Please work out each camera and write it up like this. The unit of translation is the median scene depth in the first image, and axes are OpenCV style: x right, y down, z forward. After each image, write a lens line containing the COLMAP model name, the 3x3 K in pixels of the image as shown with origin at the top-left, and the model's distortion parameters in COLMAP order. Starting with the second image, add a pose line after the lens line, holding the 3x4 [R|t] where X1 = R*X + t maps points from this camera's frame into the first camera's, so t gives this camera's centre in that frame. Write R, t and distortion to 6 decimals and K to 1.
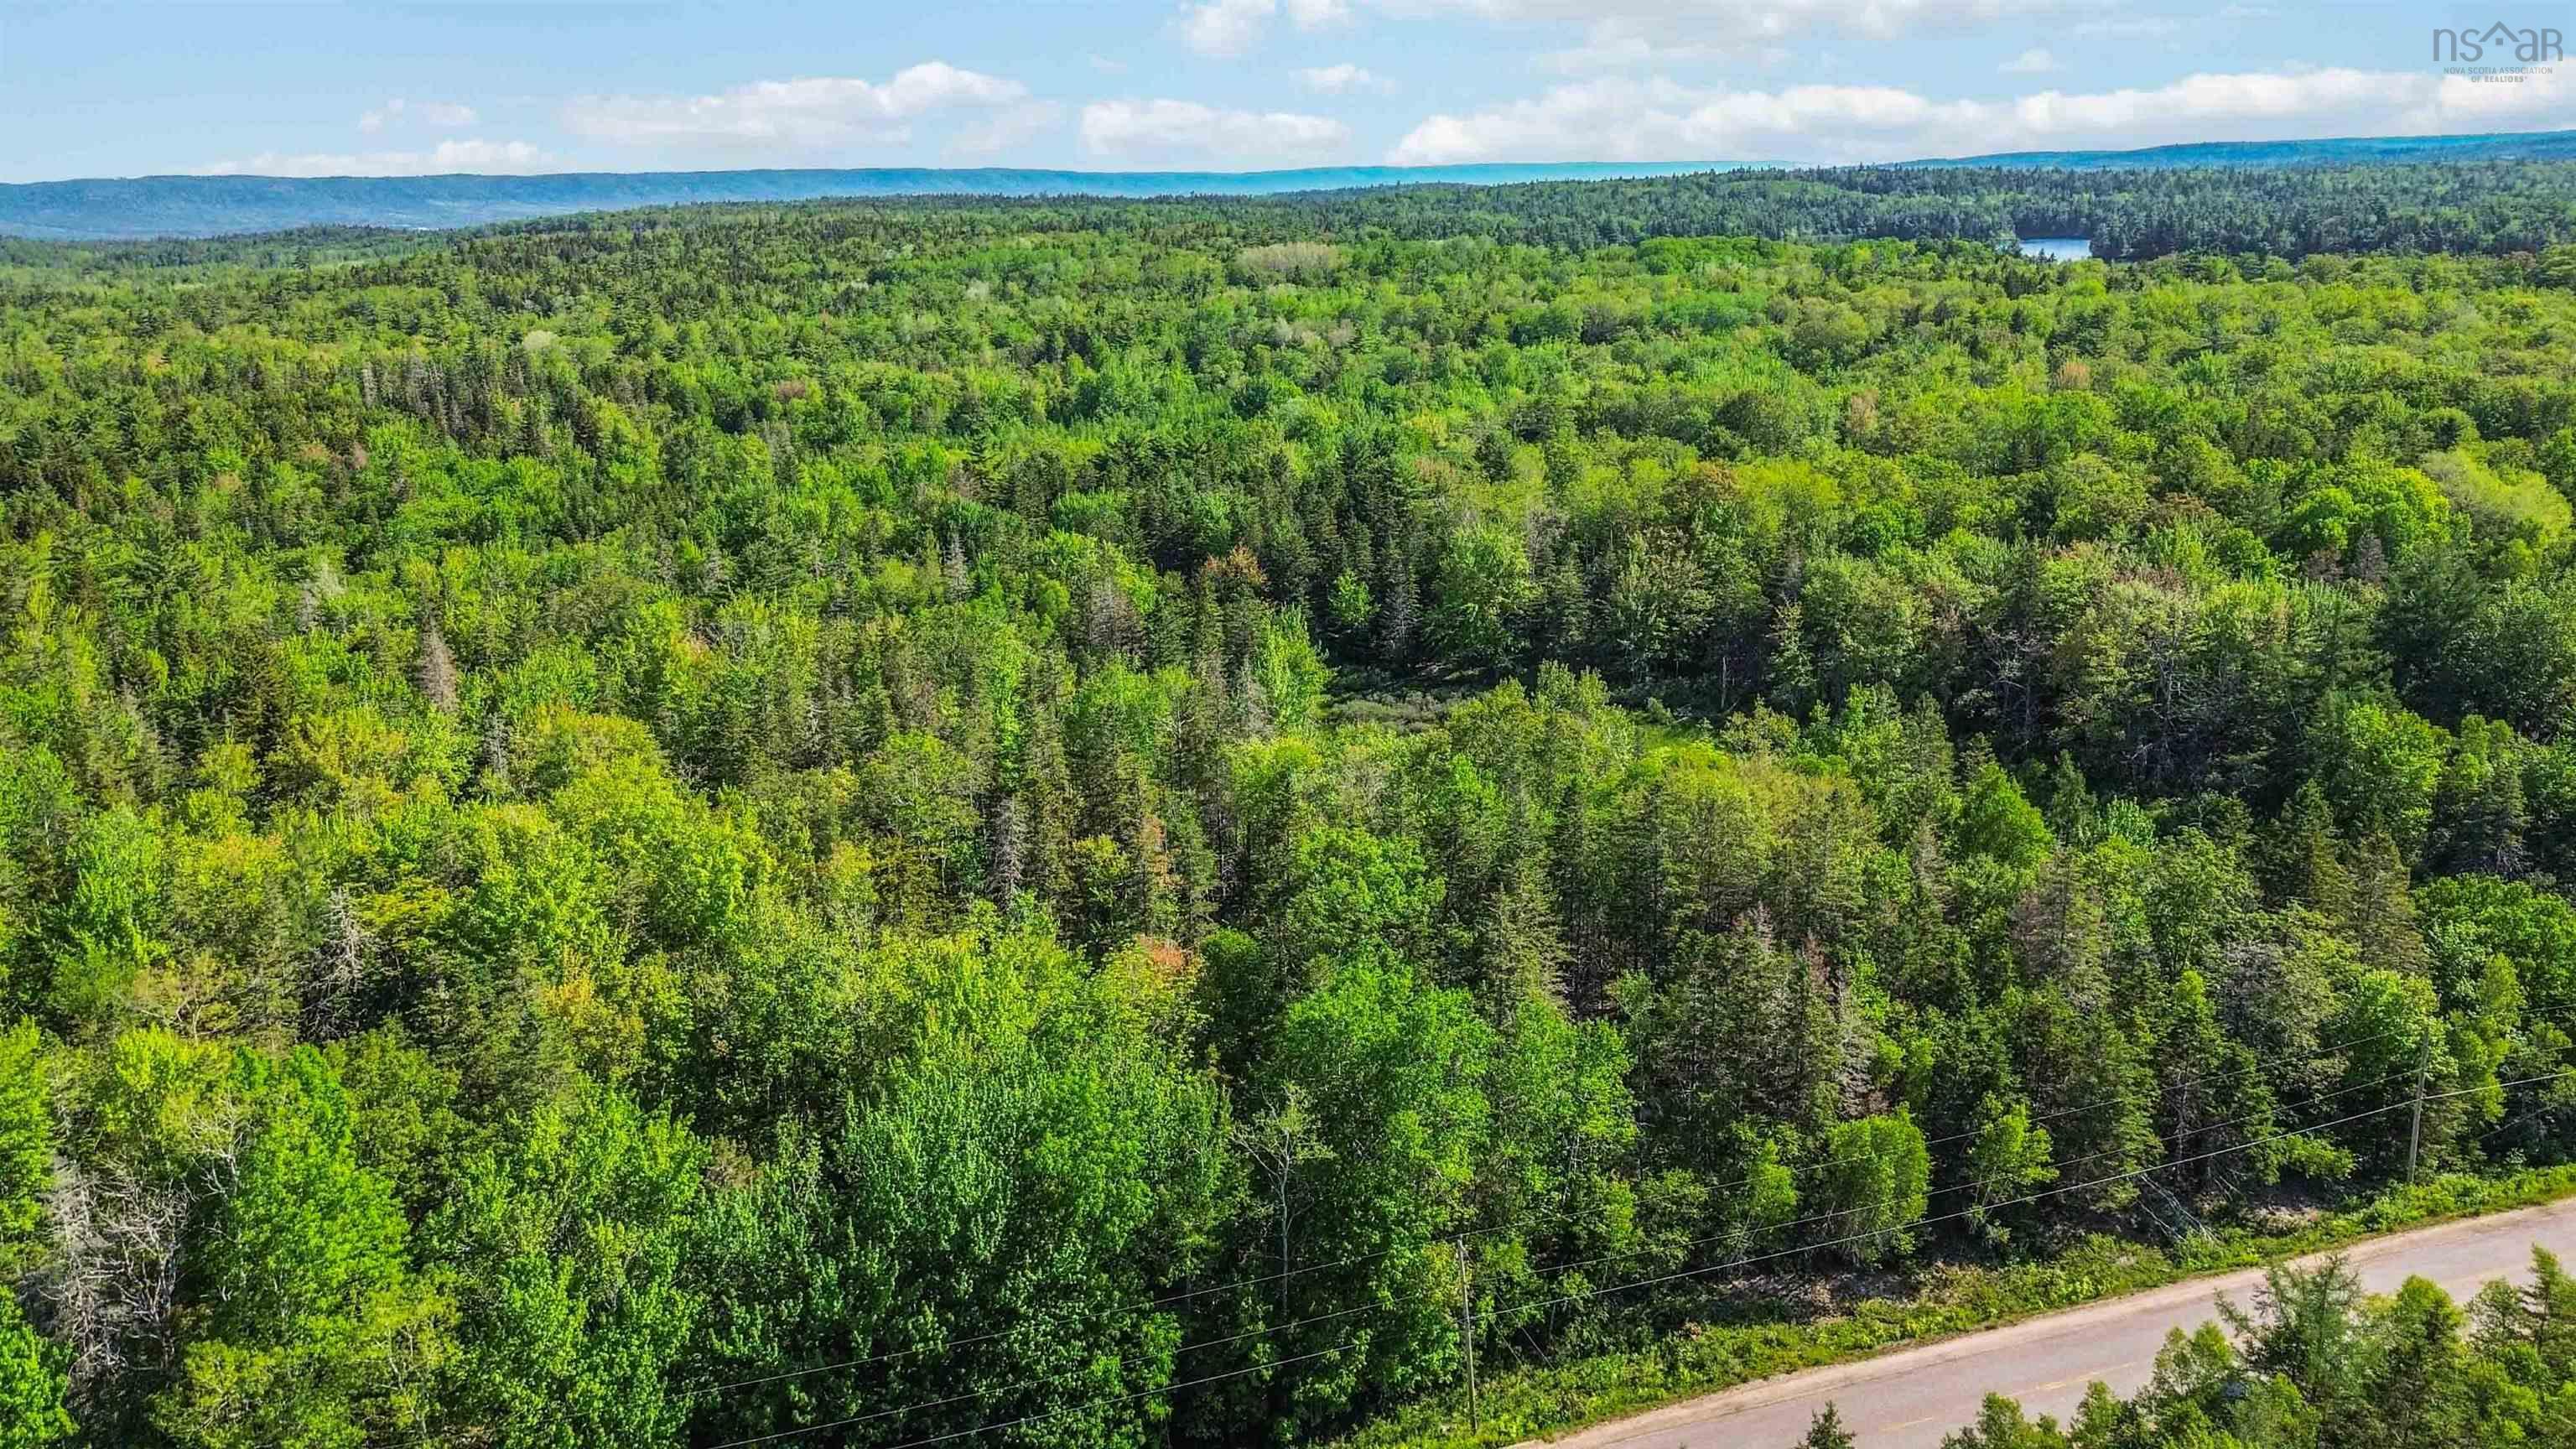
lens RADIAL K [[1816.1, 0, 1288.7], [0, 1816.1, 724.0], [0, 0, 1]] dist [0.065849, -0.061629]
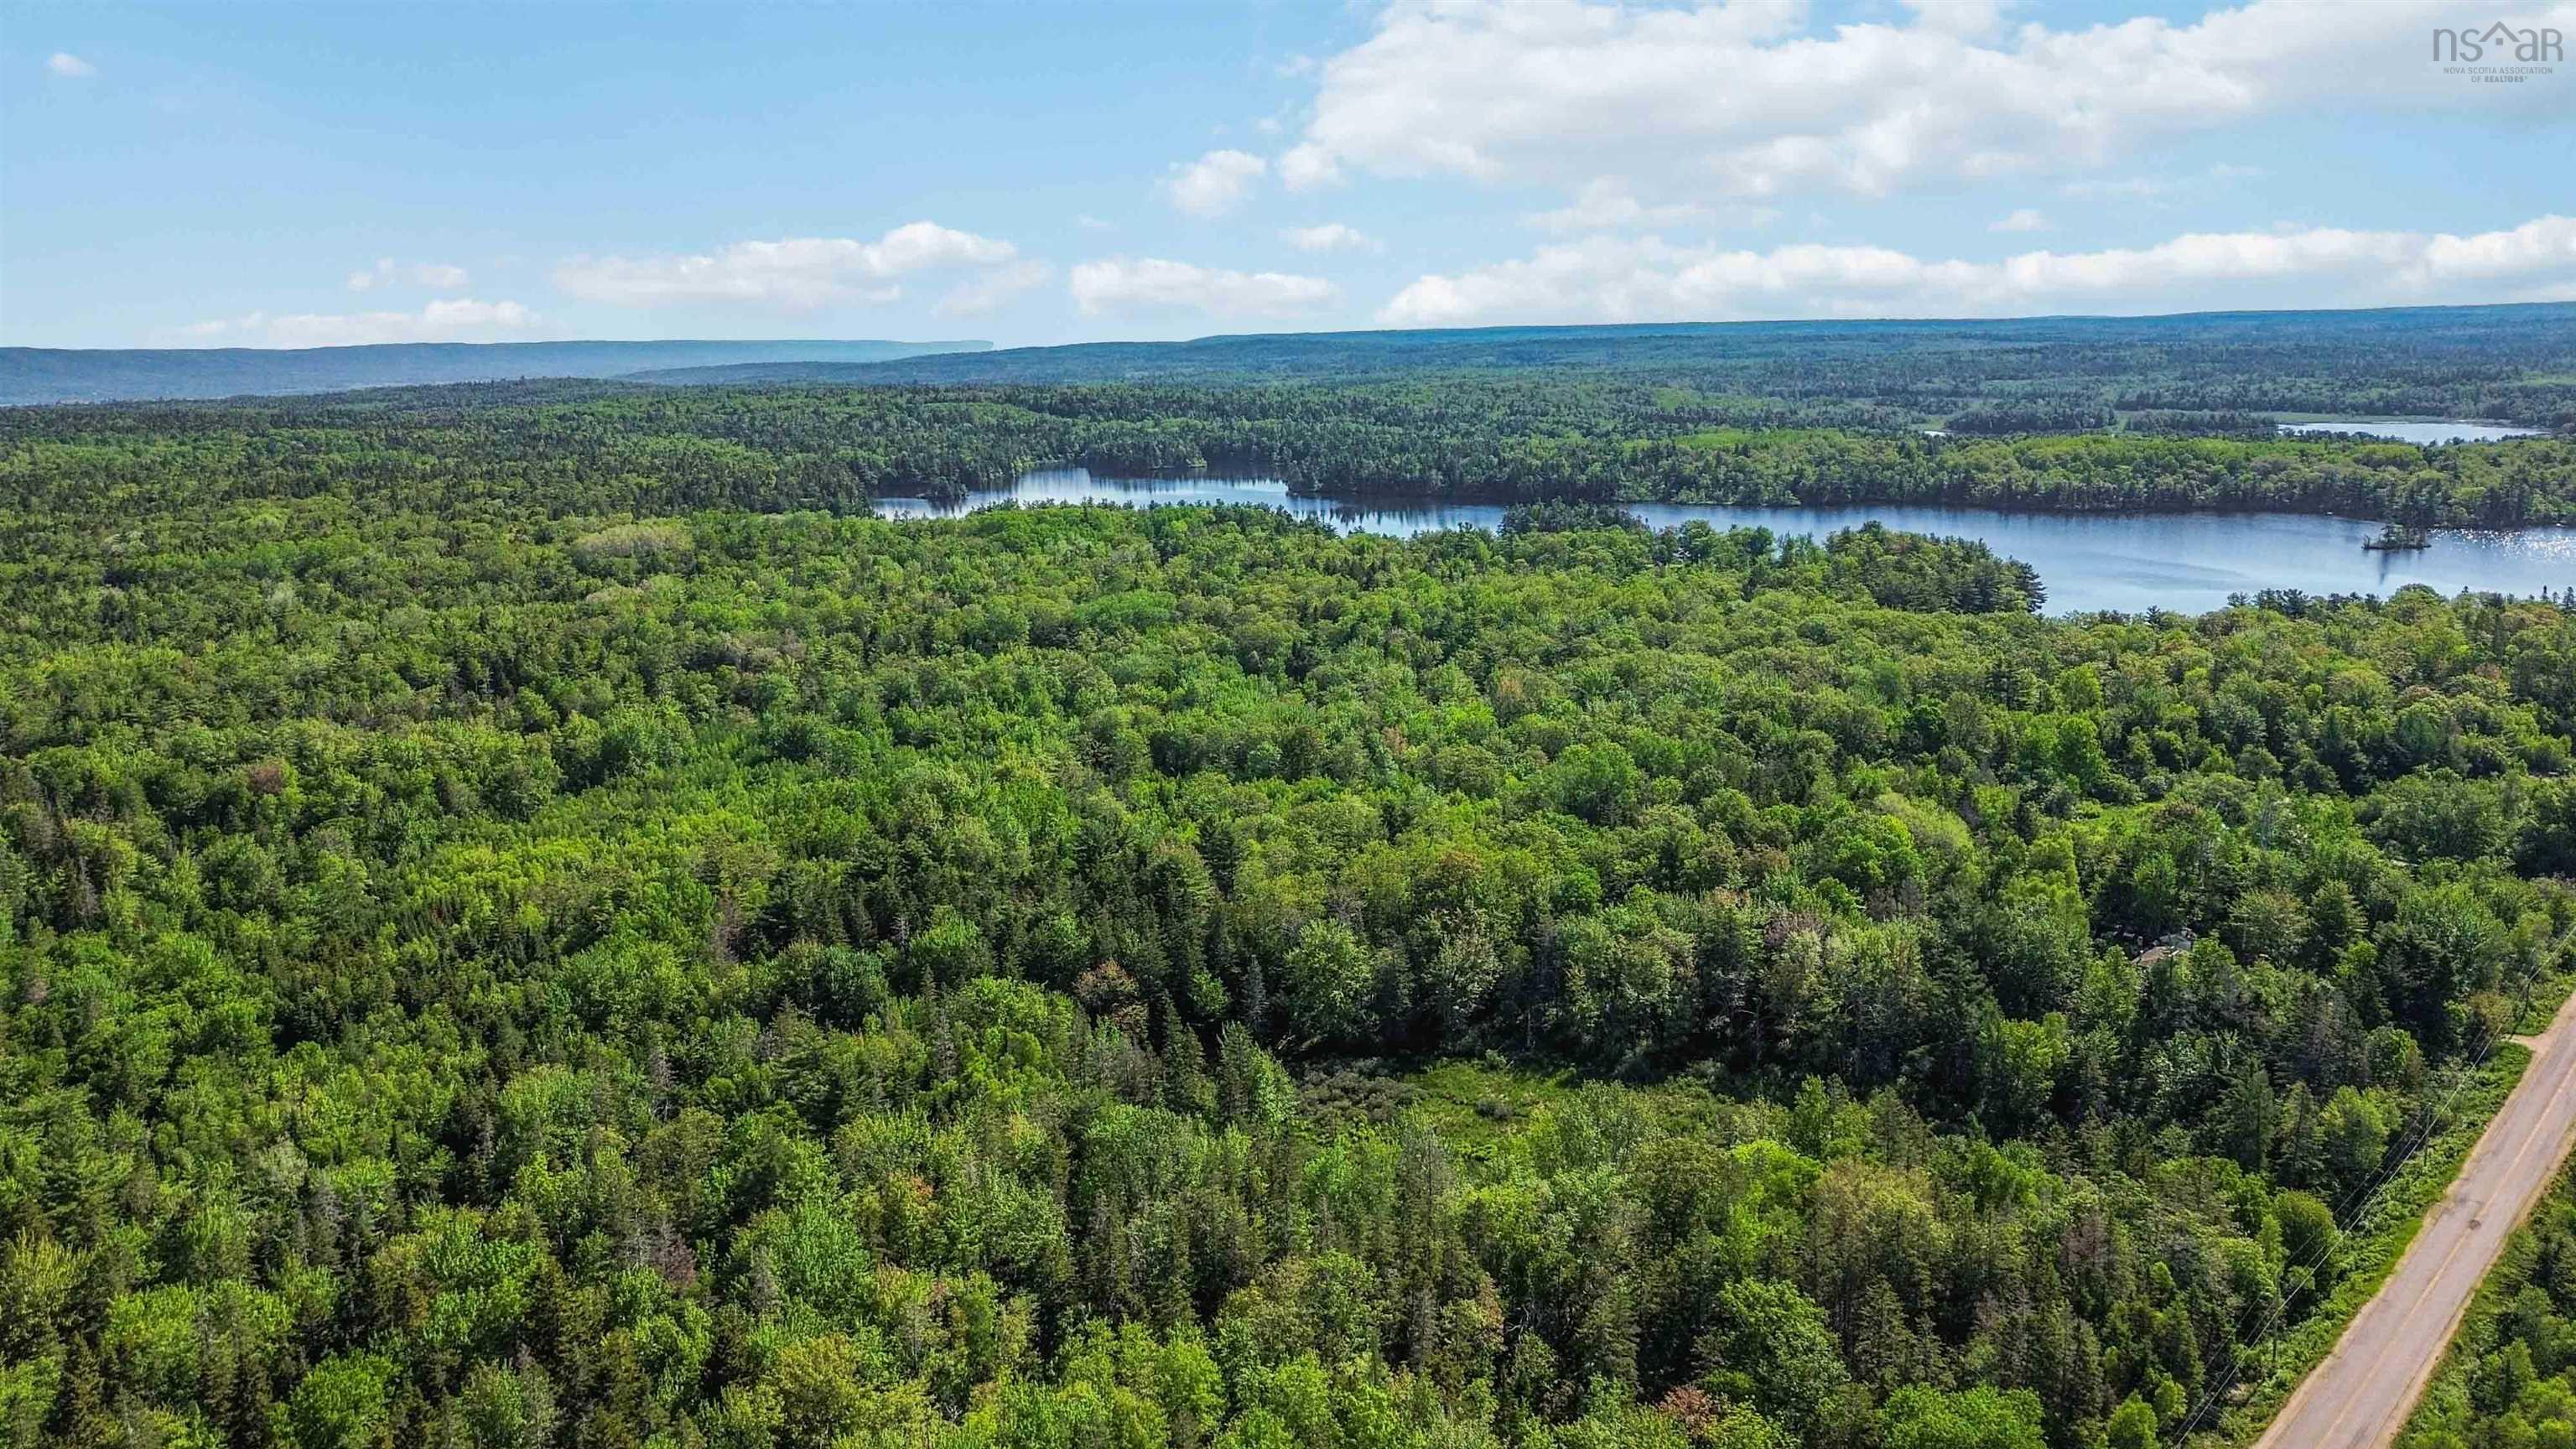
lens RADIAL K [[1816.1, 0, 1285.1], [0, 1816.1, 711.3], [0, 0, 1]] dist [0.065849, -0.061629]
pose [[0.894125, -0.085782, 0.439525, -0.506807], [0.128620, 0.989321, -0.068568, -0.191614], [-0.428949, 0.117840, 0.895610, -0.147176]]
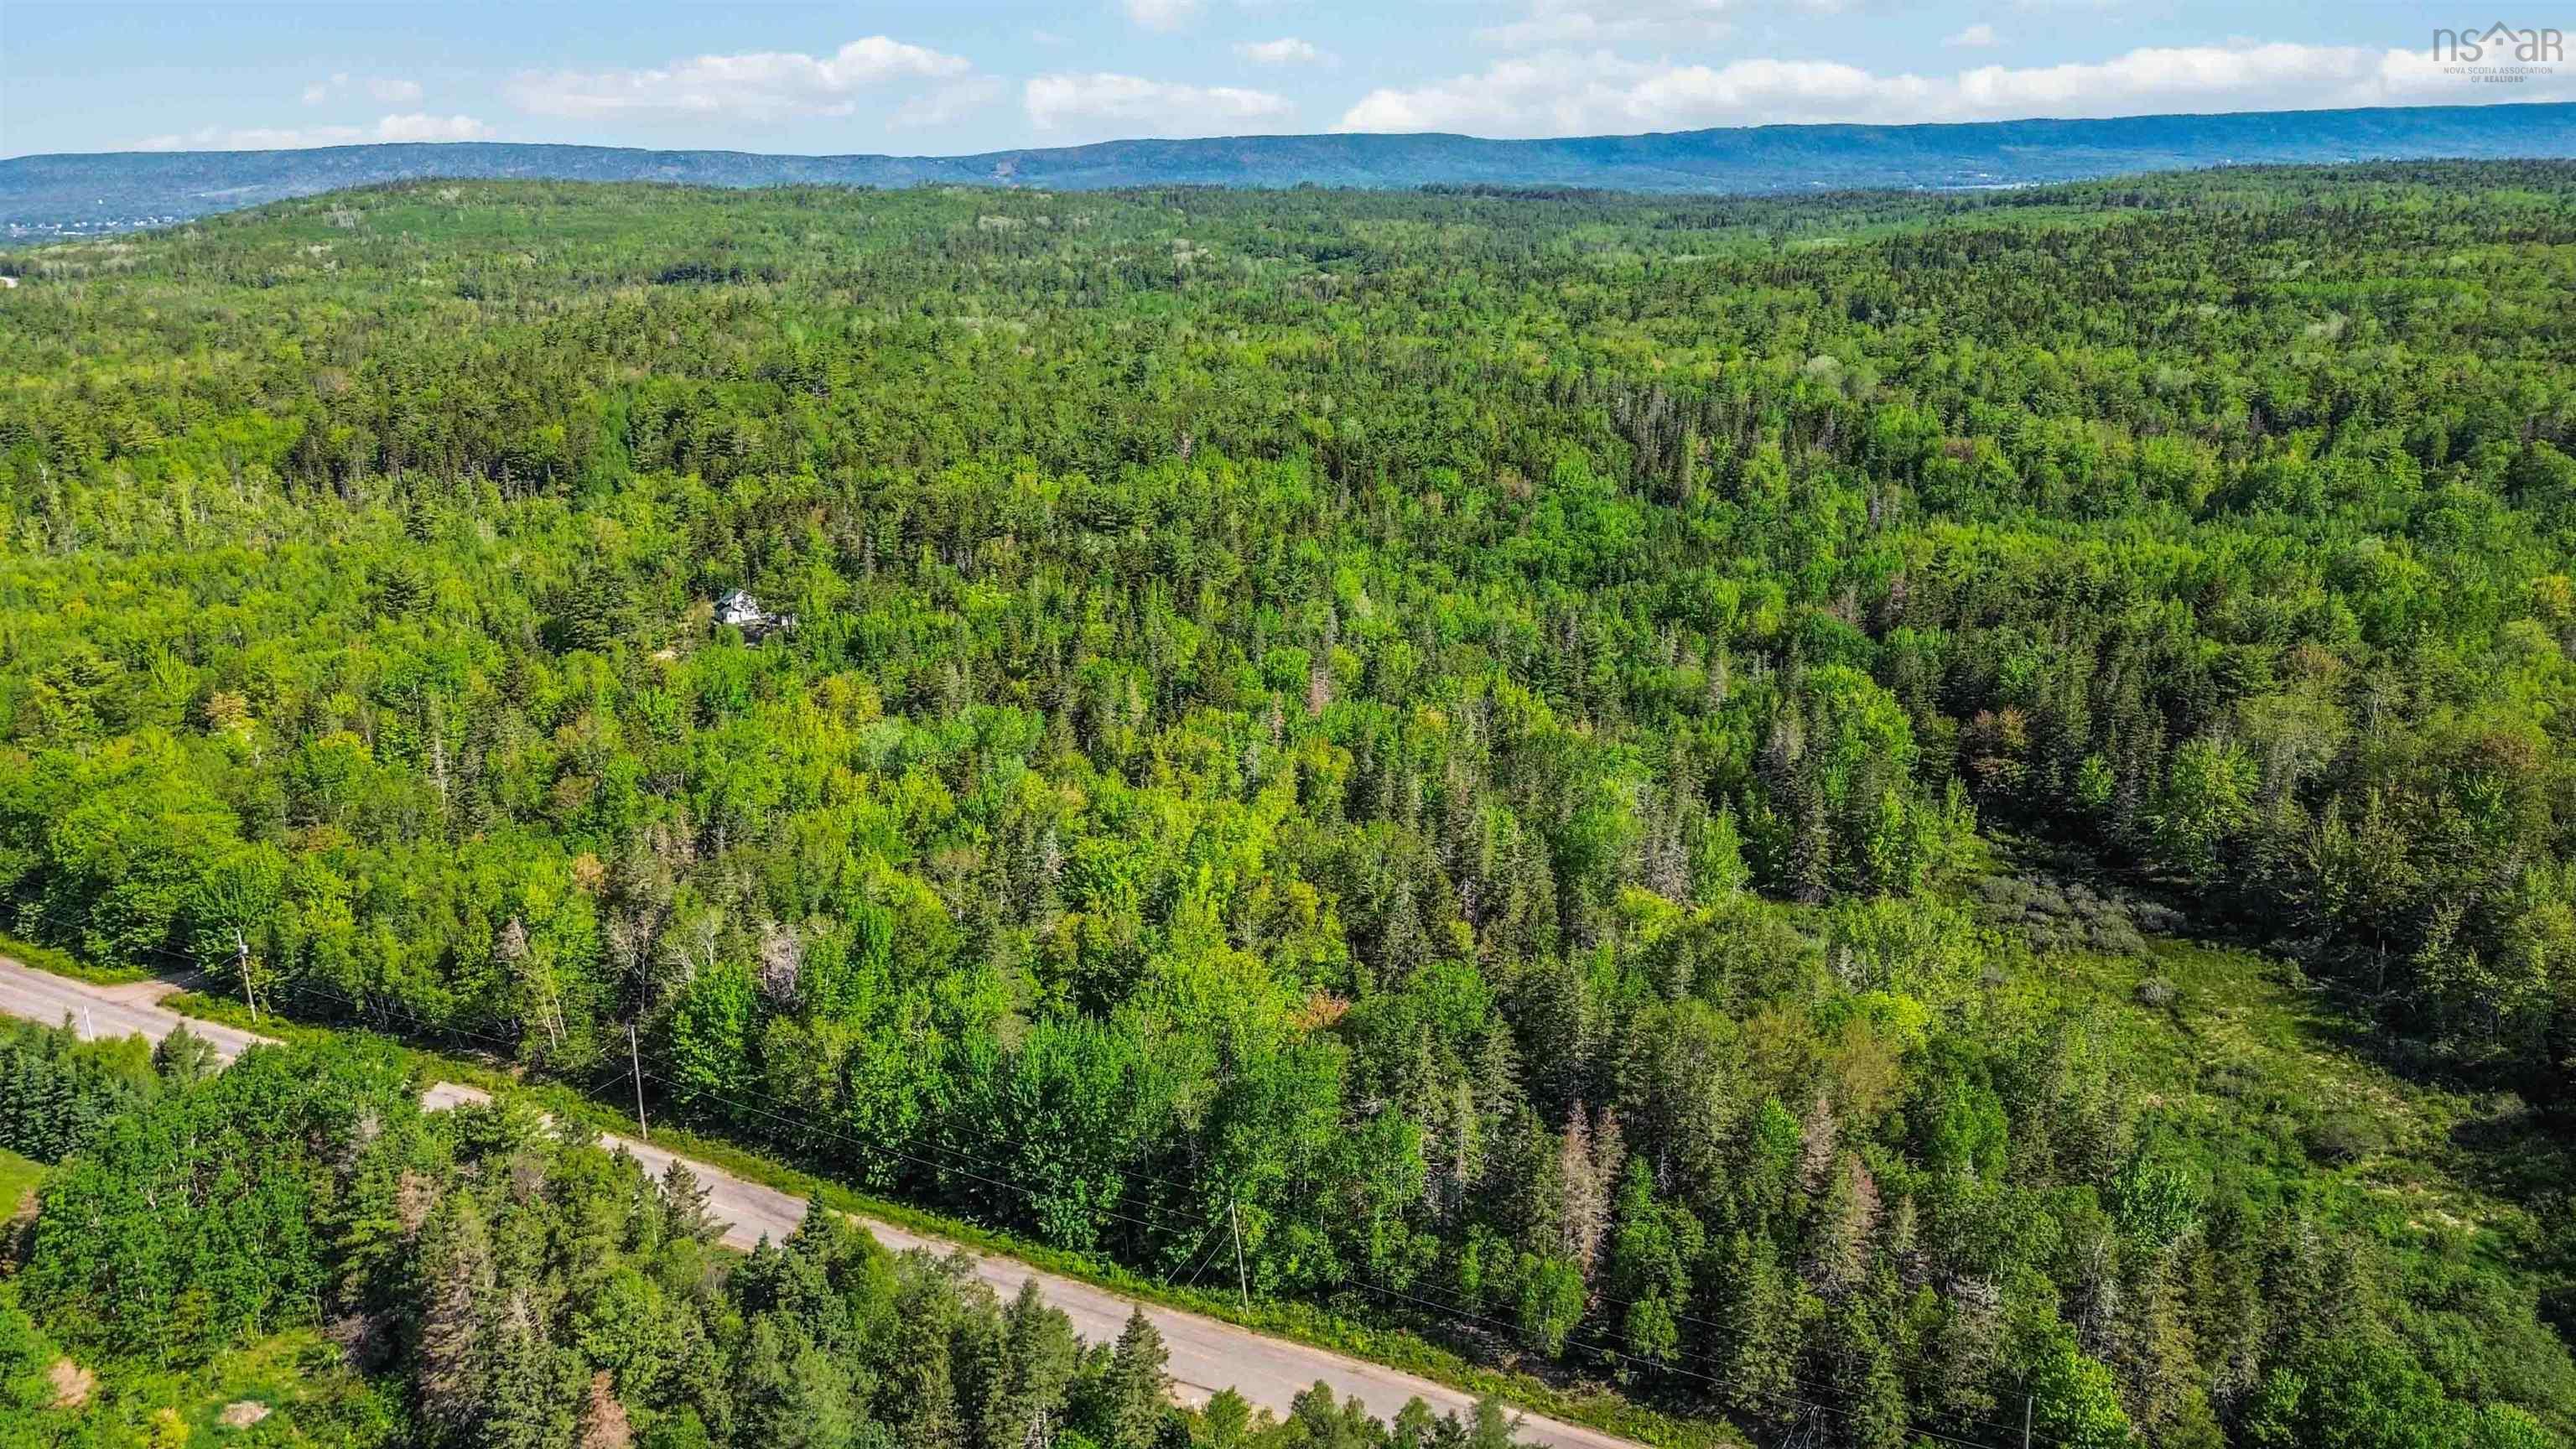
lens RADIAL K [[1816.1, 0, 1295.1], [0, 1816.1, 727.6], [0, 0, 1]] dist [0.065849, -0.061629]
pose [[0.710934, 0.218578, -0.668429, 0.475732], [-0.197131, 0.974306, 0.108934, -0.143783], [0.675065, 0.054323, 0.735756, -0.109175]]
